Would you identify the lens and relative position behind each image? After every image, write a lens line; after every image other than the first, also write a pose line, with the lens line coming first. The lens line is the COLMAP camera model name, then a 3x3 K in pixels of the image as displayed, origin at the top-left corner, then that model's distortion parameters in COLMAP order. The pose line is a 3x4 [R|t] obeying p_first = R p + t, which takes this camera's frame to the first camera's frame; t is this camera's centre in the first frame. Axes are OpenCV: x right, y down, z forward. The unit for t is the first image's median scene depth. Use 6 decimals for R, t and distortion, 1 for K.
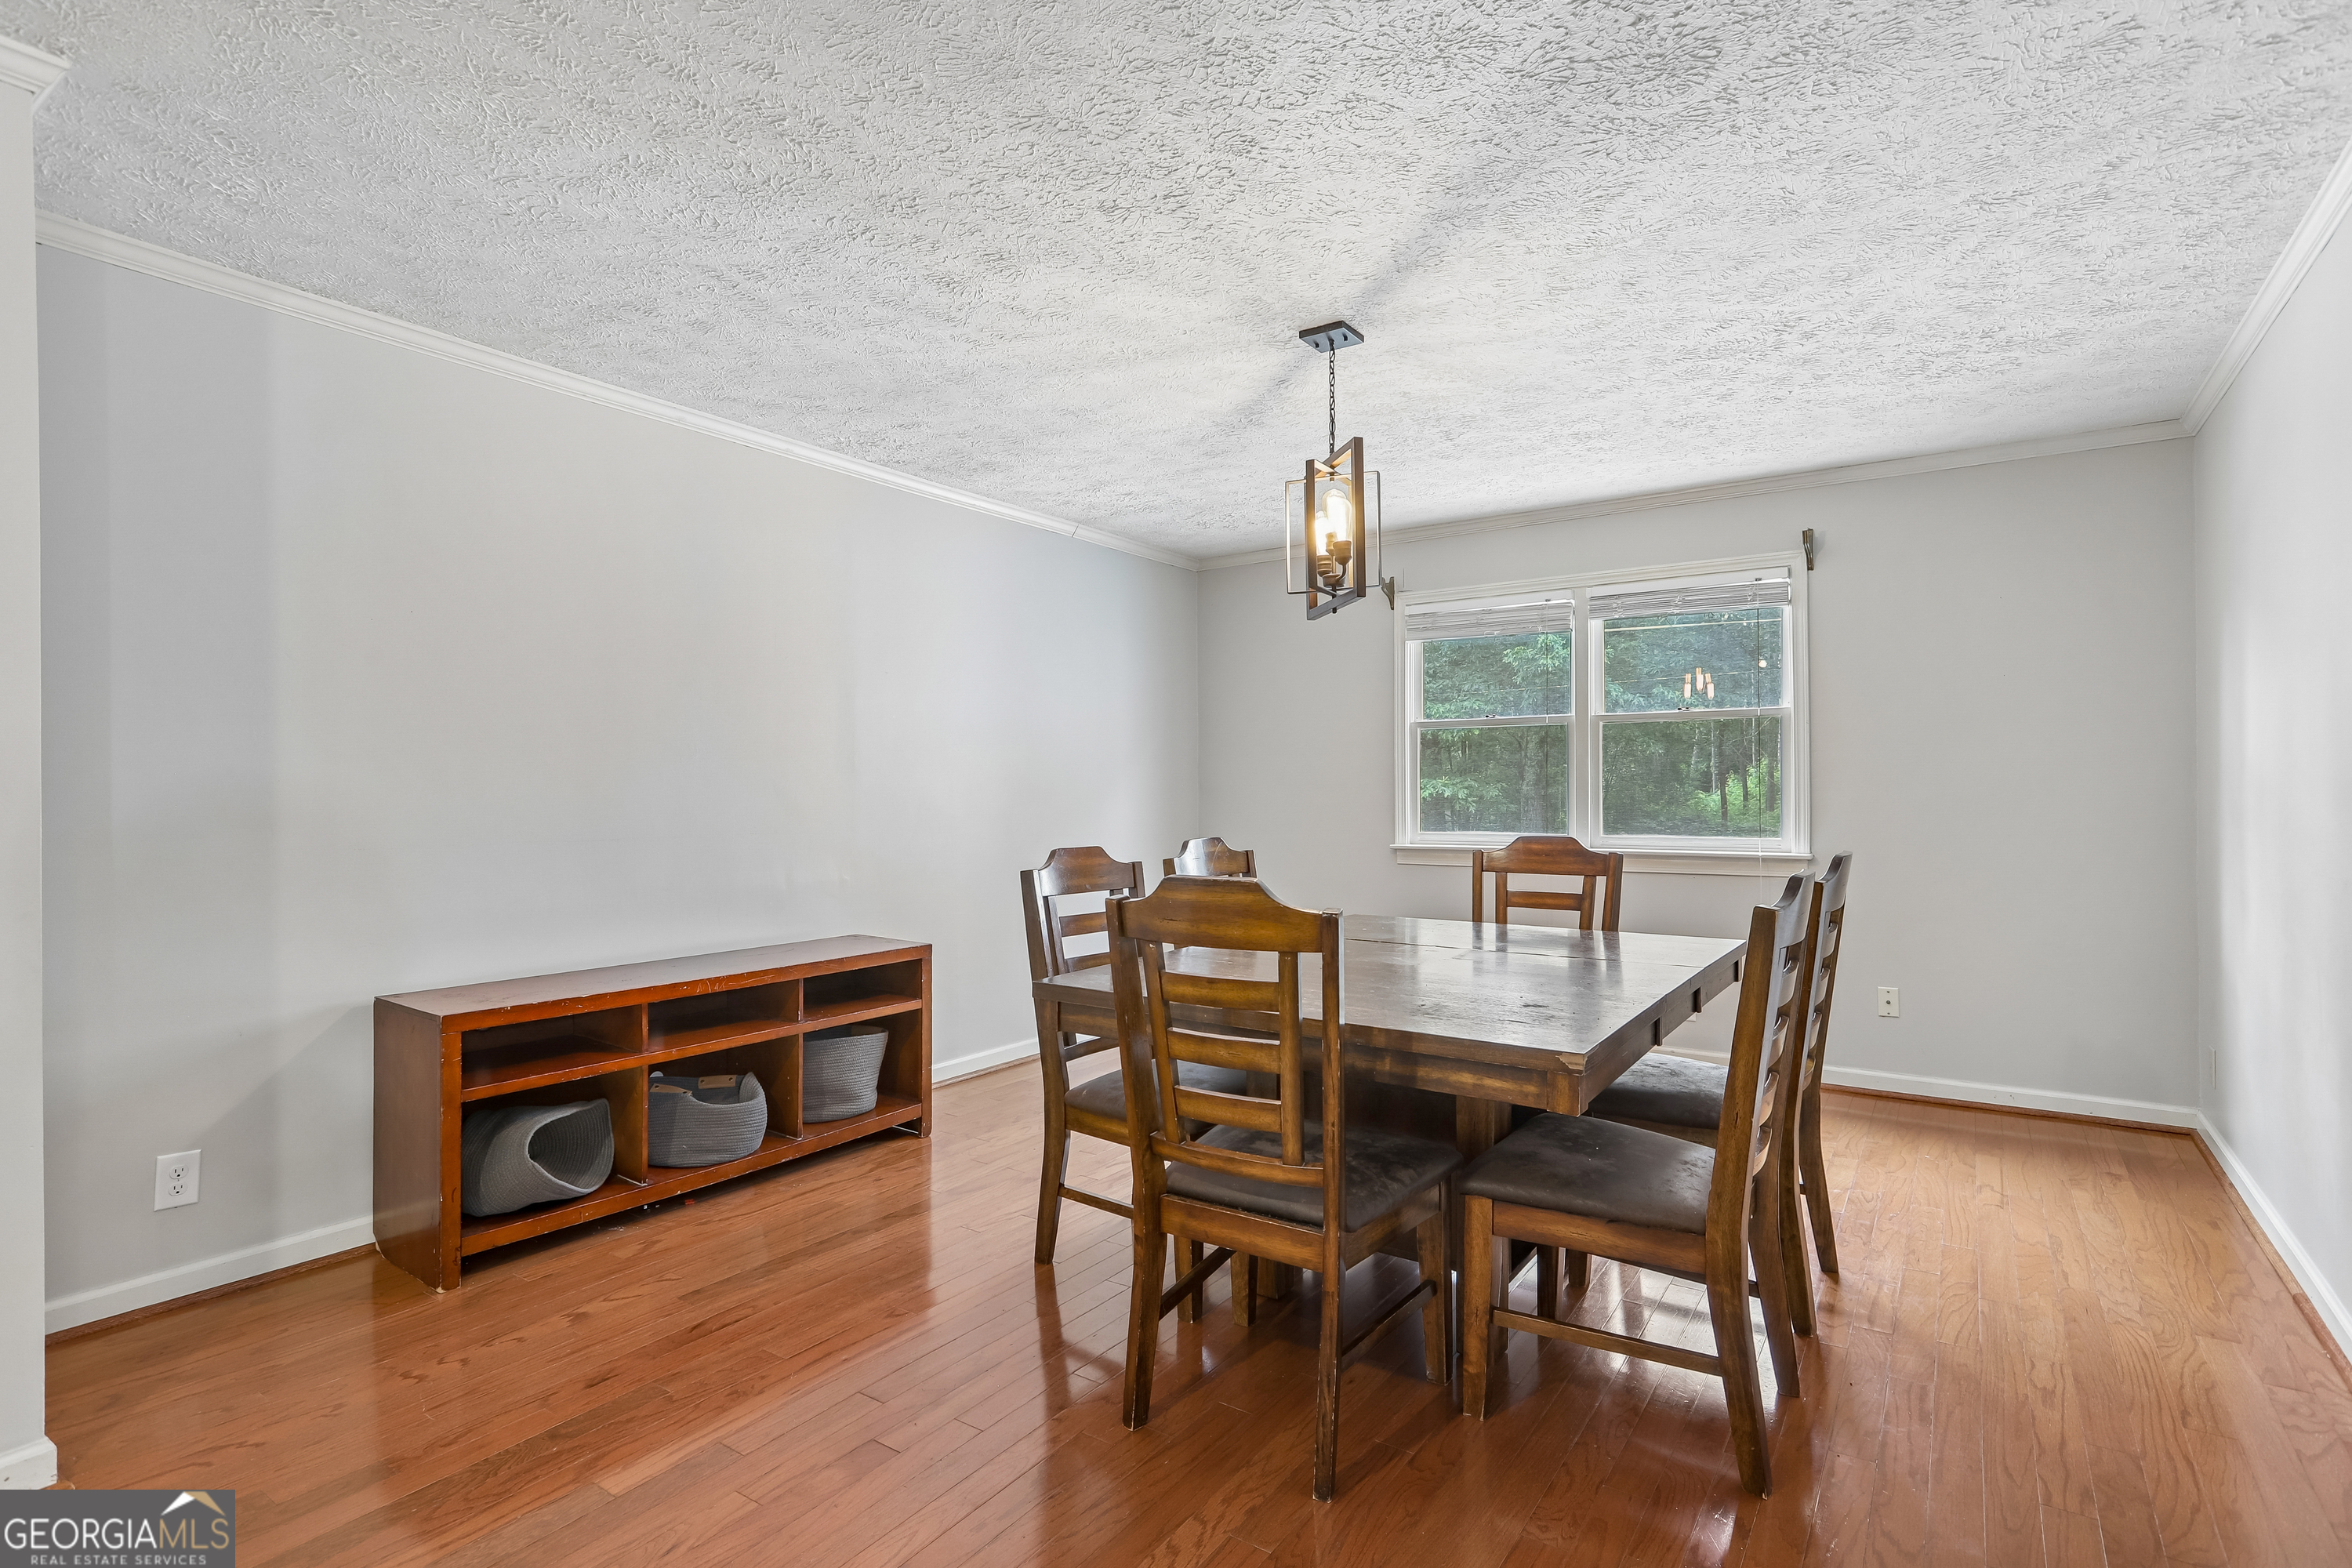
lens RADIAL K [[1136.9, 0, 1180.3], [0, 1136.9, 813.5], [0, 0, 1]] dist [-0.002518, -0.000356]
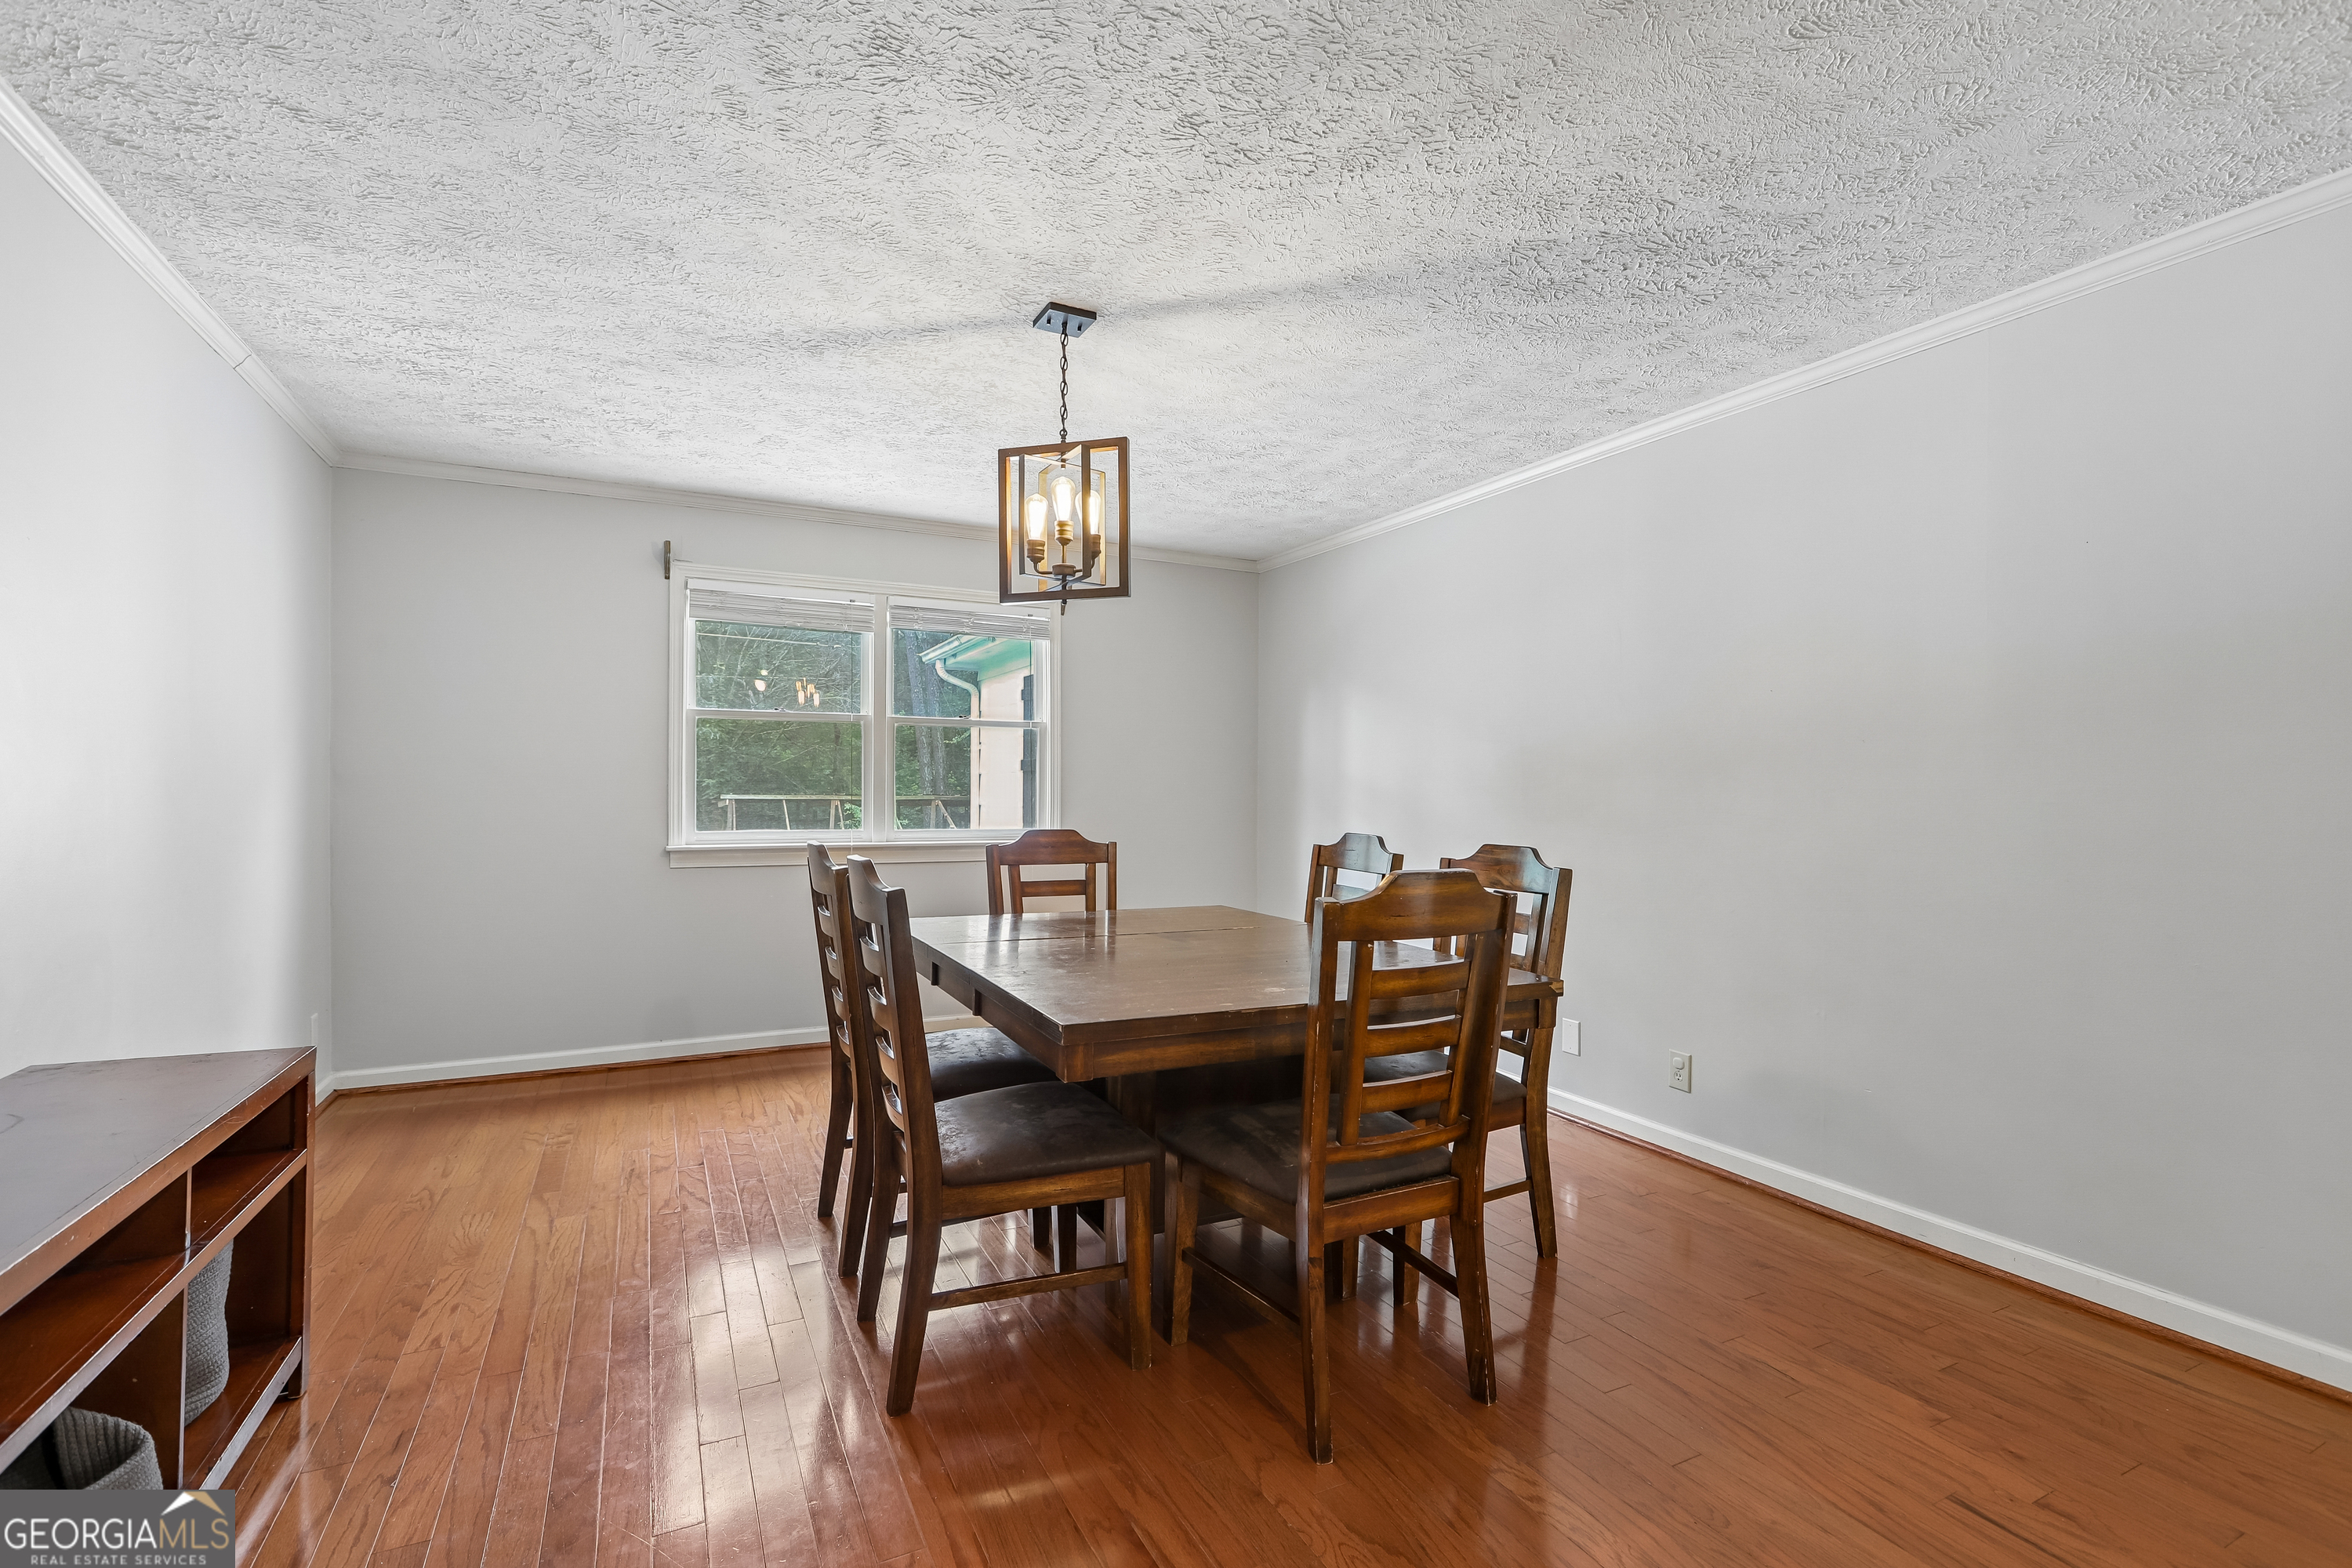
lens RADIAL K [[1051.2, 0, 1178.2], [0, 1051.2, 786.0], [0, 0, 1]] dist [-0.004955, 0.003820]
pose [[0.488669, 0.015349, 0.872334, -0.501542], [0.005647, 0.999769, -0.020755, 0.000239], [-0.872451, 0.015069, 0.488469, 0.401122]]
